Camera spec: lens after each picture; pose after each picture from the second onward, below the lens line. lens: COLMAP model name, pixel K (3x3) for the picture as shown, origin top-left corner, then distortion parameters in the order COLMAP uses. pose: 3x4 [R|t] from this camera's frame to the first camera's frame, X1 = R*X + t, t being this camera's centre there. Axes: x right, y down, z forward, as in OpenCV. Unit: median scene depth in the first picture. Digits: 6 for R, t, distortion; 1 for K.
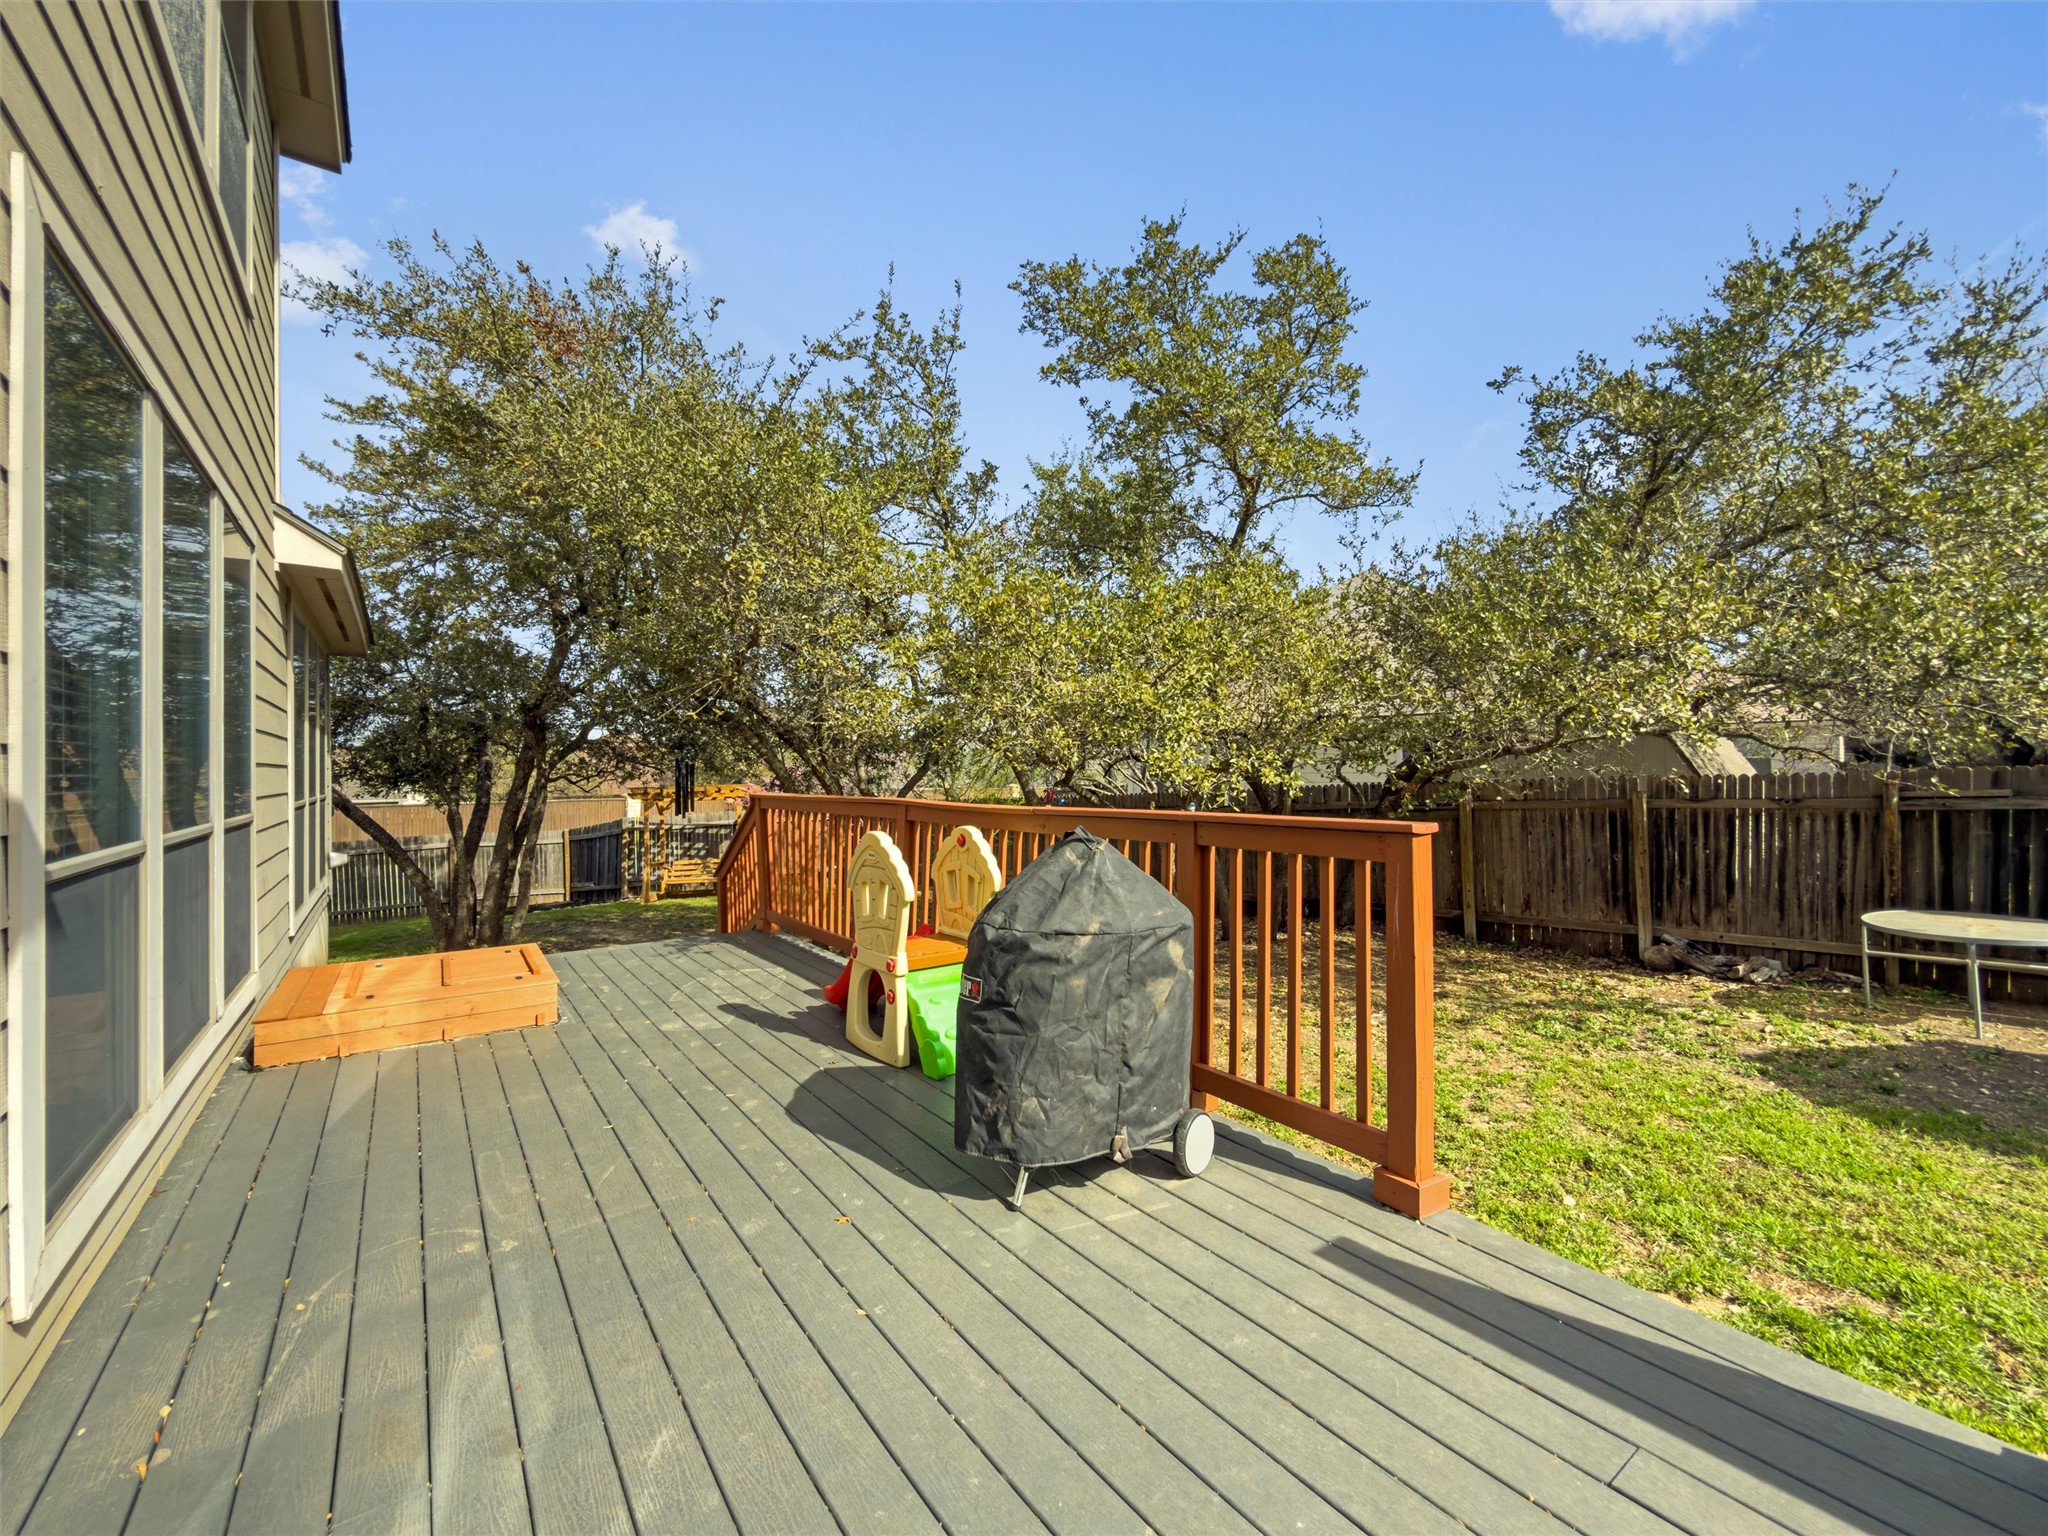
lens RADIAL K [[807.1, 0, 1021.6], [0, 807.1, 769.6], [0, 0, 1]] dist [-0.000529, -0.000004]
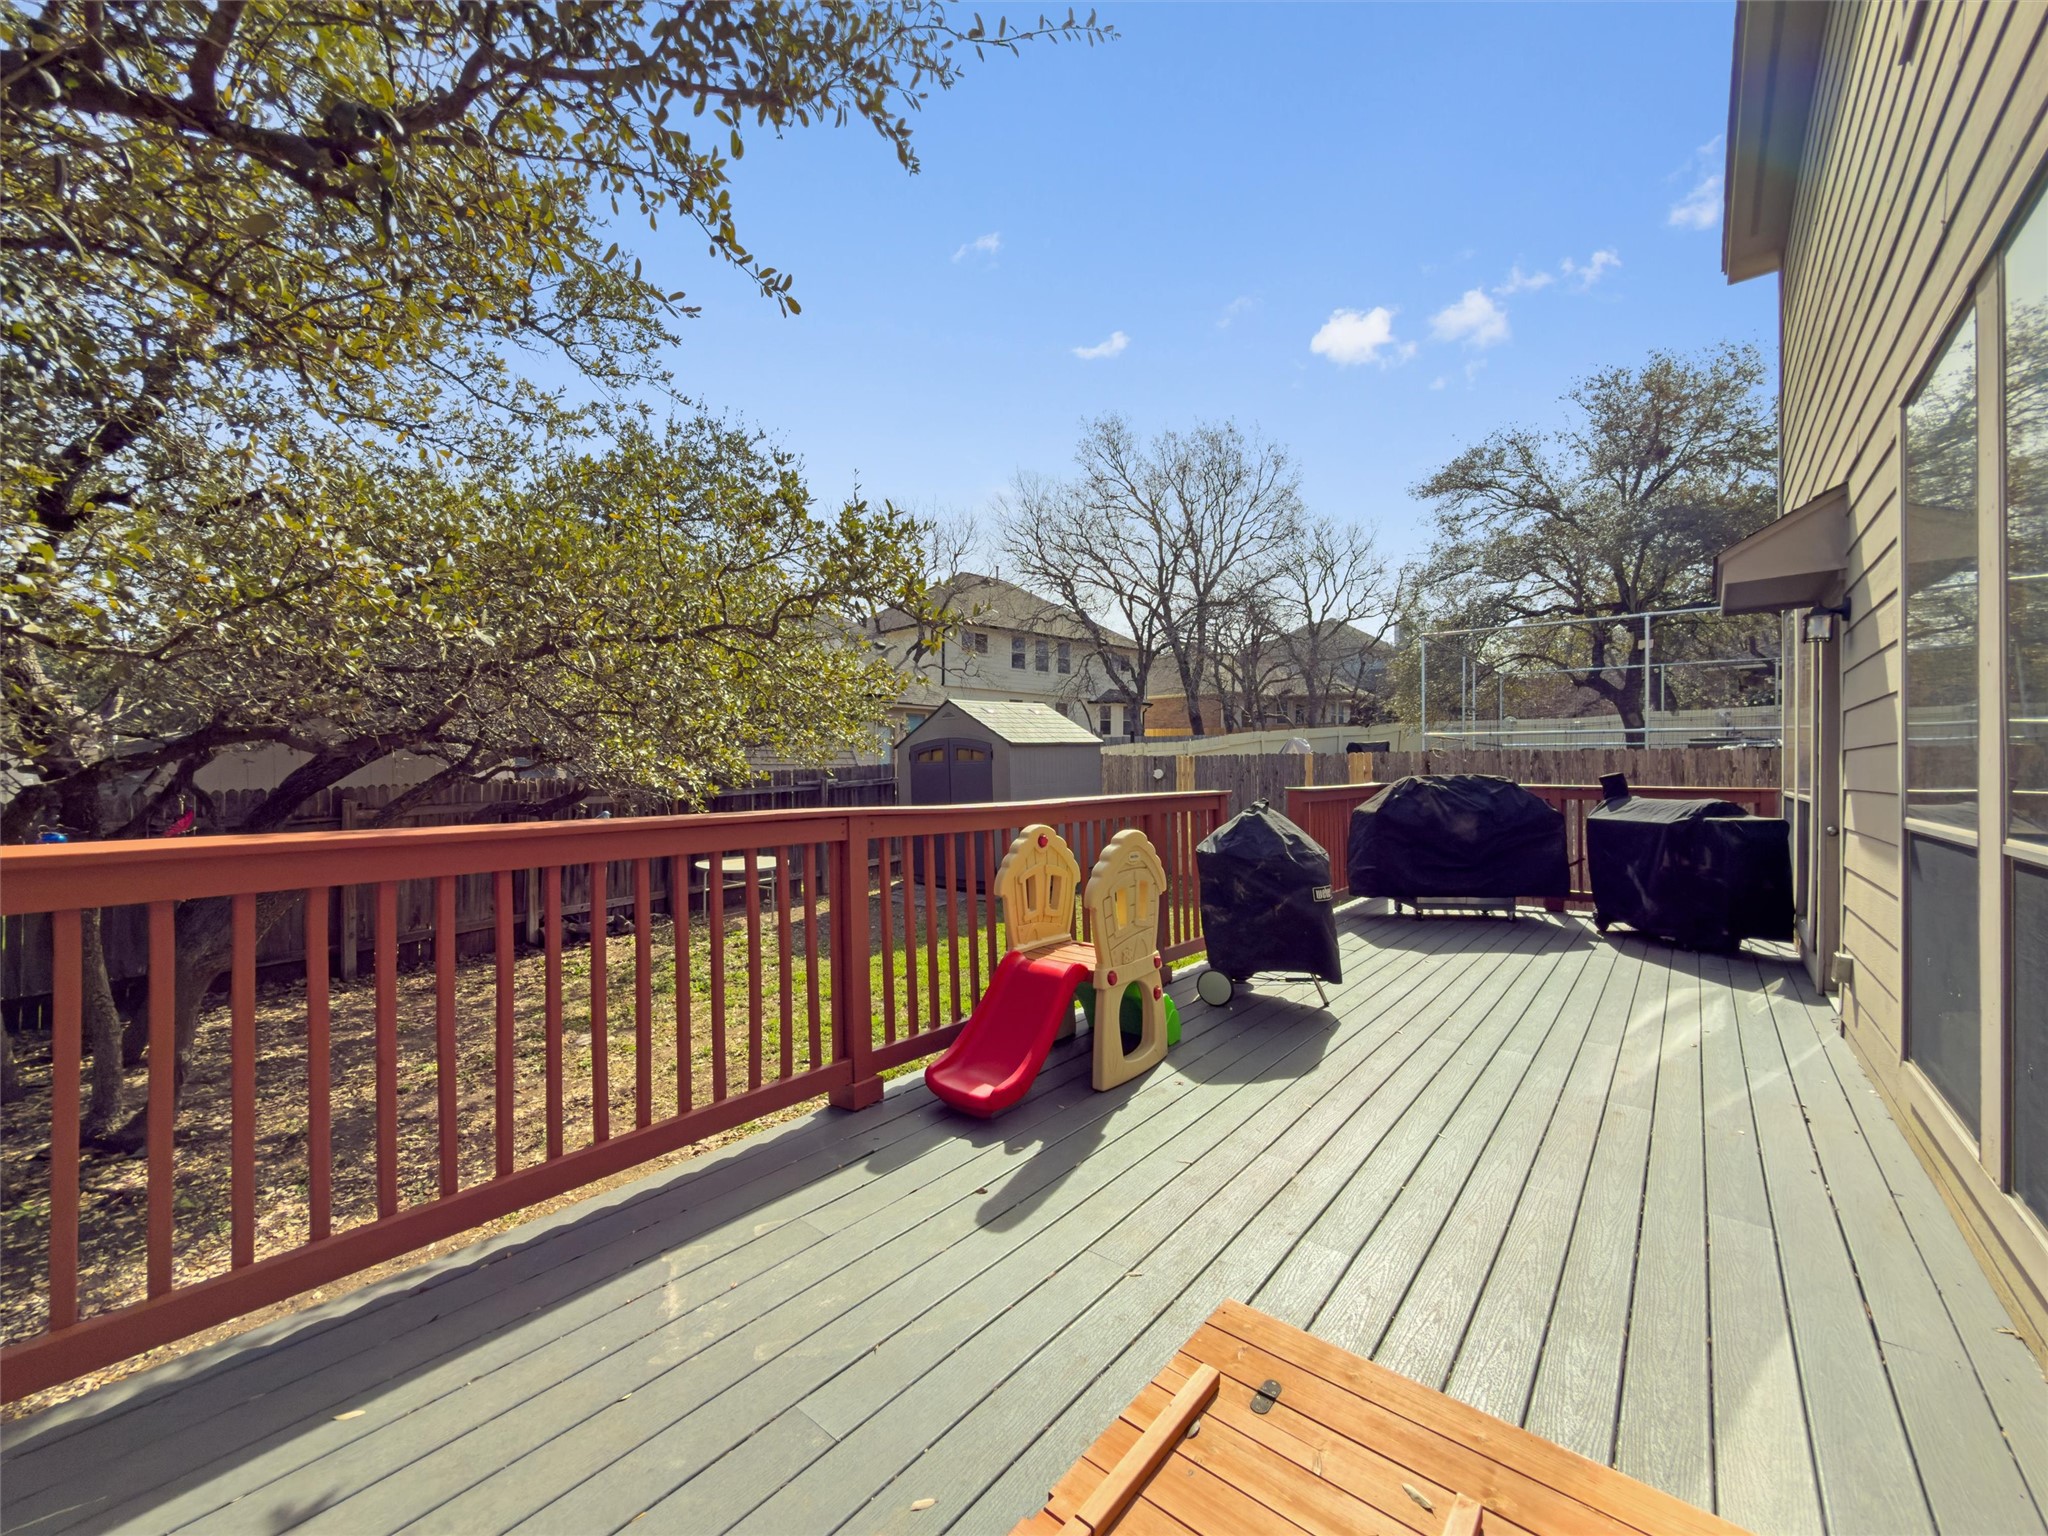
lens RADIAL K [[807.1, 0, 1020.9], [0, 807.1, 773.9], [0, 0, 1]] dist [-0.000529, -0.000004]
pose [[-0.224363, -0.002302, 0.974503, -0.968626], [-0.003848, 0.999992, 0.001477, 0.011401], [-0.974498, -0.003419, -0.224370, 1.234466]]
